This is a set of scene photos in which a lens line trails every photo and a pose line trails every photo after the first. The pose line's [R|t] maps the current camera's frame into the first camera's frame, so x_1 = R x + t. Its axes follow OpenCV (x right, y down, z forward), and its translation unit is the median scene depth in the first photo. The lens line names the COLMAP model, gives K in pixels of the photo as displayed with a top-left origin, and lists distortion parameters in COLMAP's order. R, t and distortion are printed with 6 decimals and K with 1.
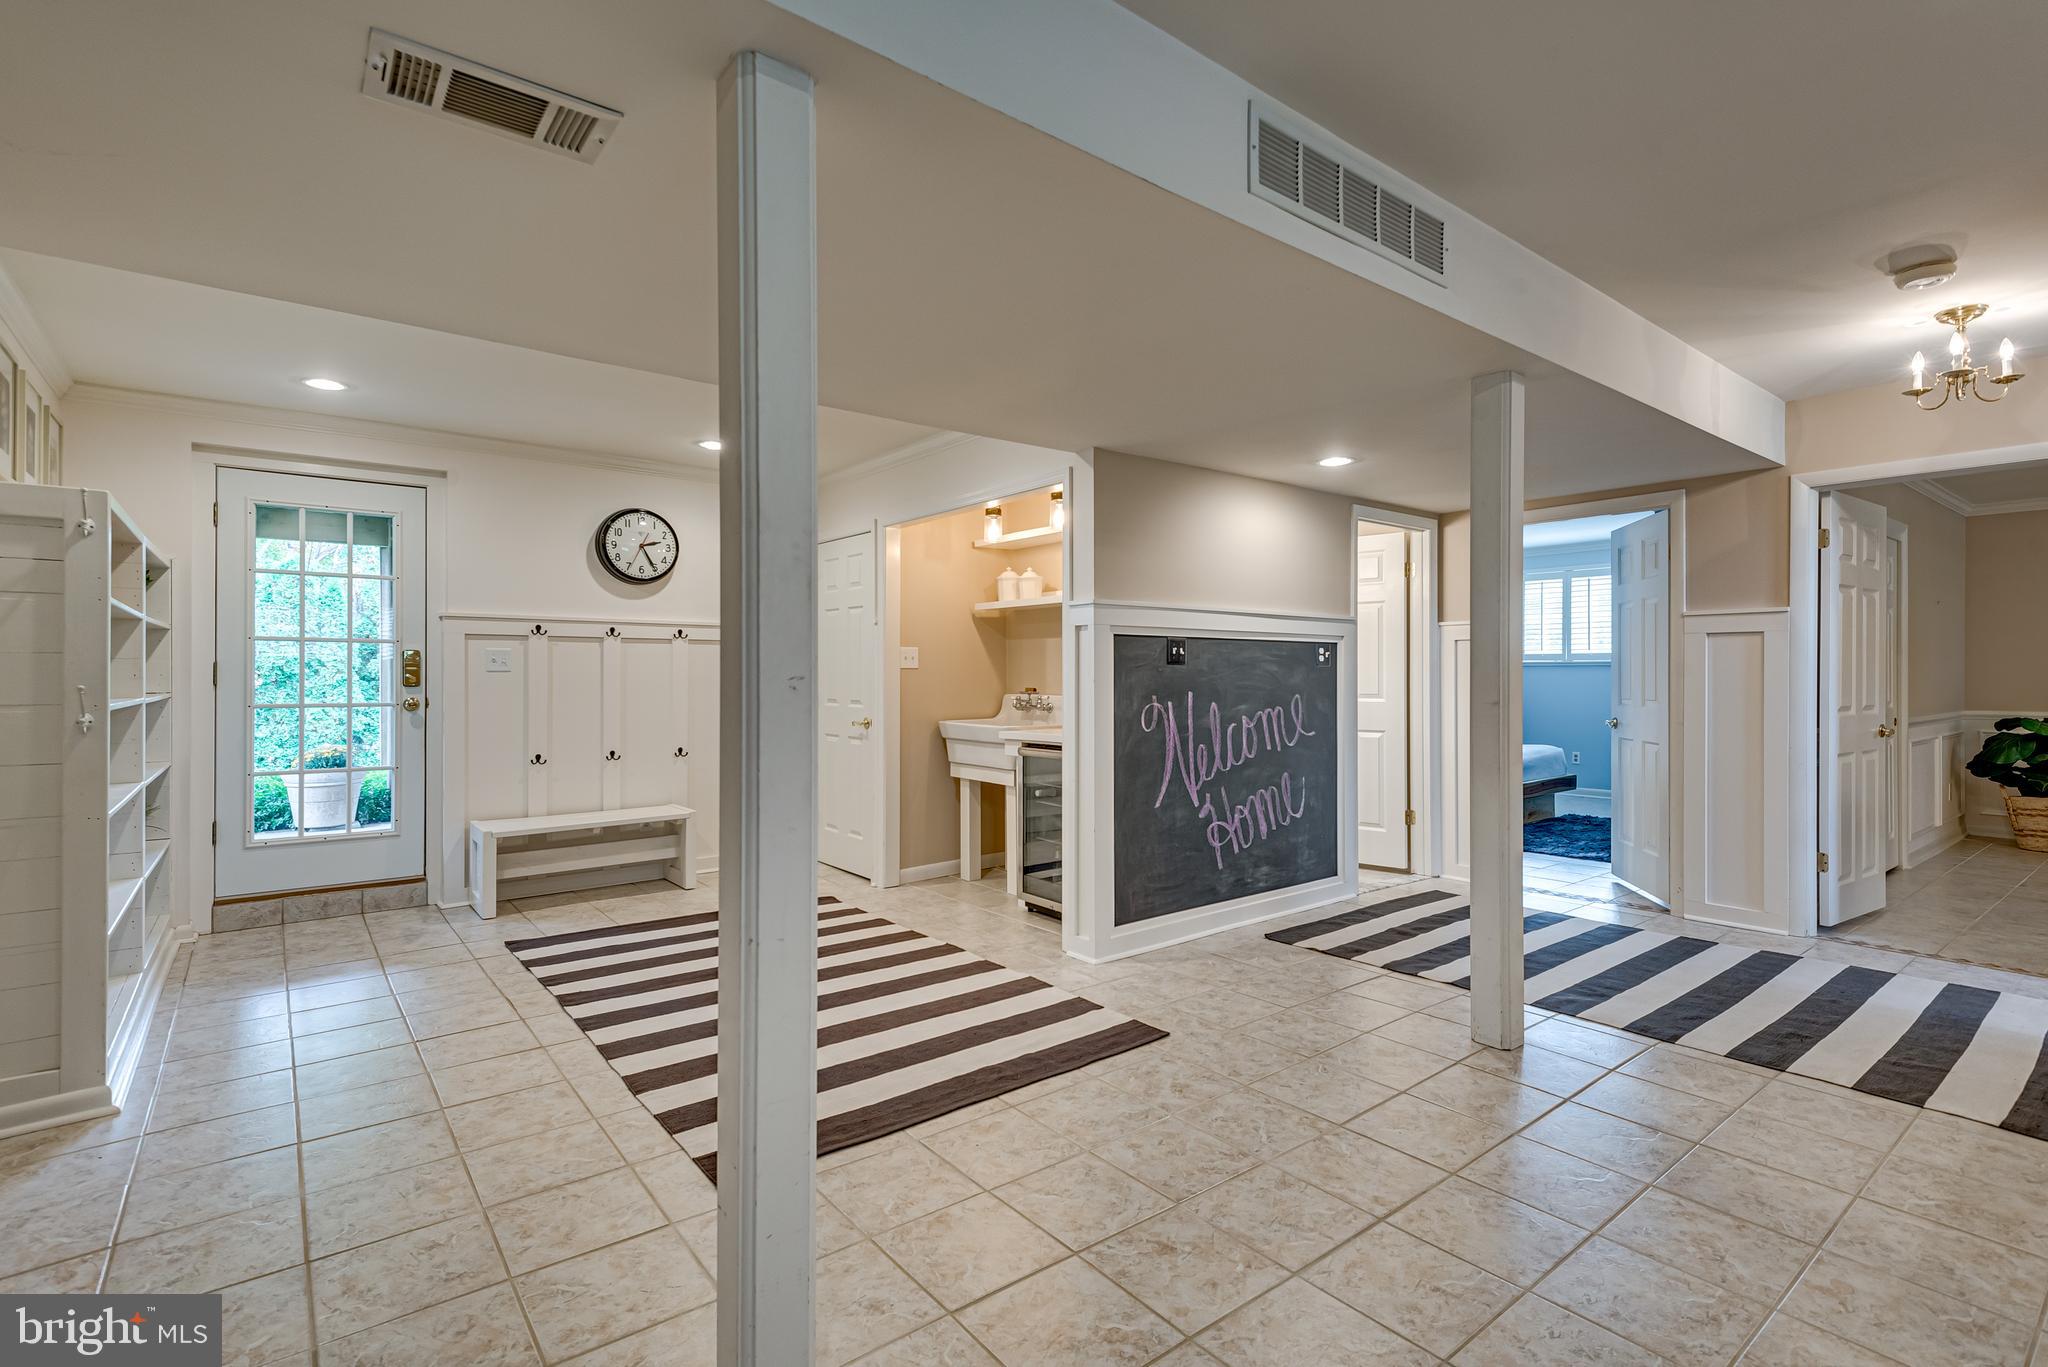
lens RADIAL K [[941.9, 0, 1025.2], [0, 941.9, 671.2], [0, 0, 1]] dist [0.022136, -0.007697]
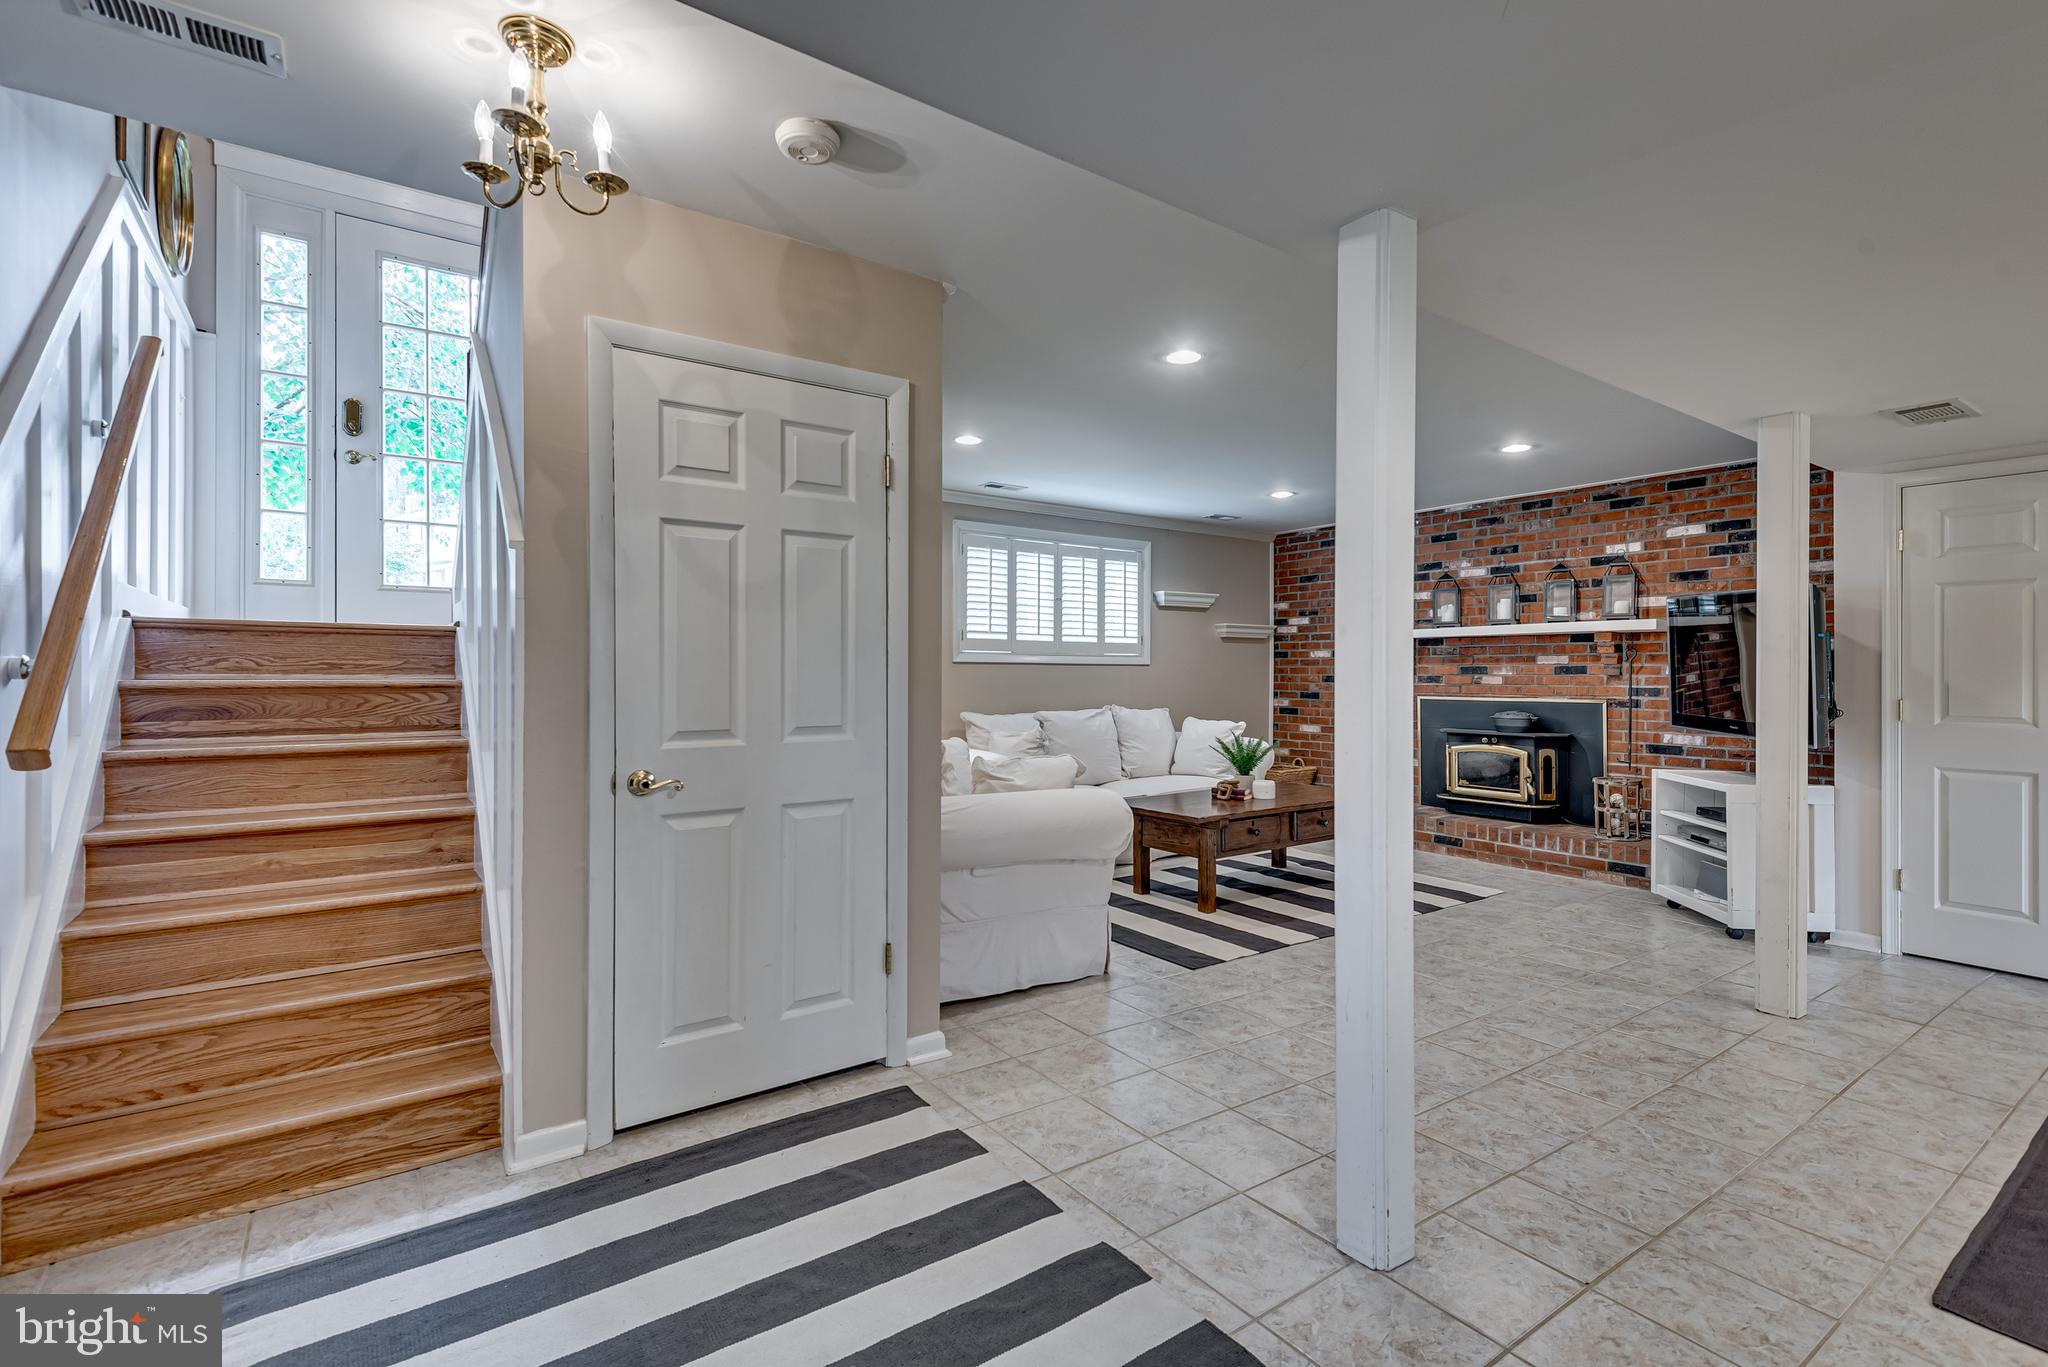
lens RADIAL K [[941.9, 0, 1023.3], [0, 941.9, 669.9], [0, 0, 1]] dist [0.022136, -0.007697]
pose [[-0.999020, -0.005527, 0.043918, 0.481171], [-0.005893, 0.999949, -0.008193, -0.000121], [-0.043871, -0.008443, -0.999002, 1.127109]]
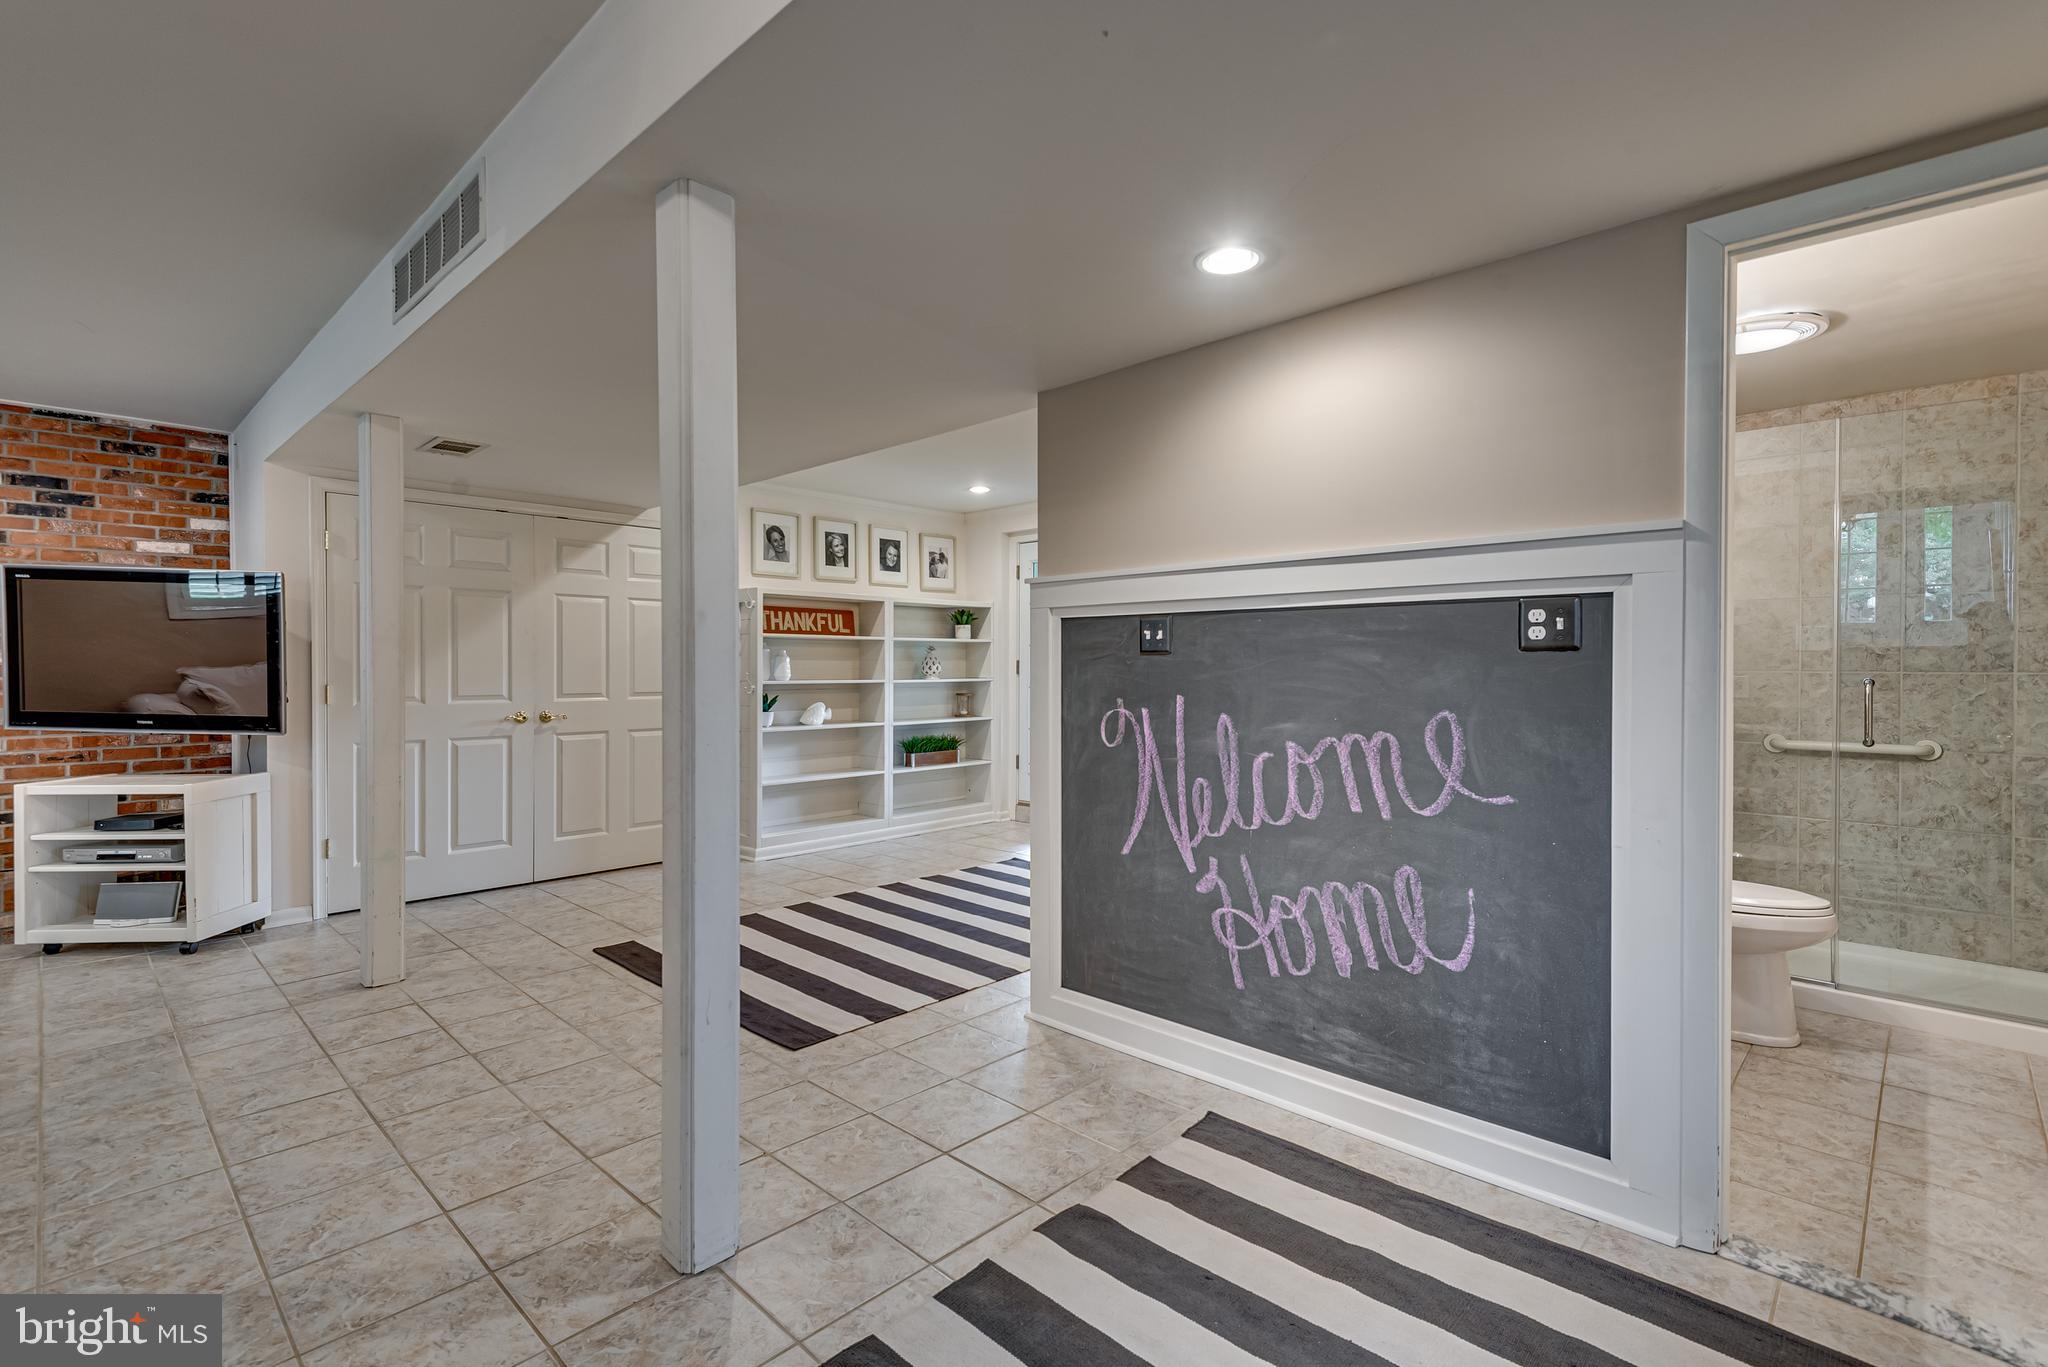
lens RADIAL K [[941.9, 0, 1025.1], [0, 941.9, 674.3], [0, 0, 1]] dist [0.022136, -0.007697]
pose [[0.138864, 0.007489, -0.990283, 0.779346], [0.006052, 0.999946, 0.008411, 0.000471], [0.990293, -0.007161, 0.138811, 0.764726]]
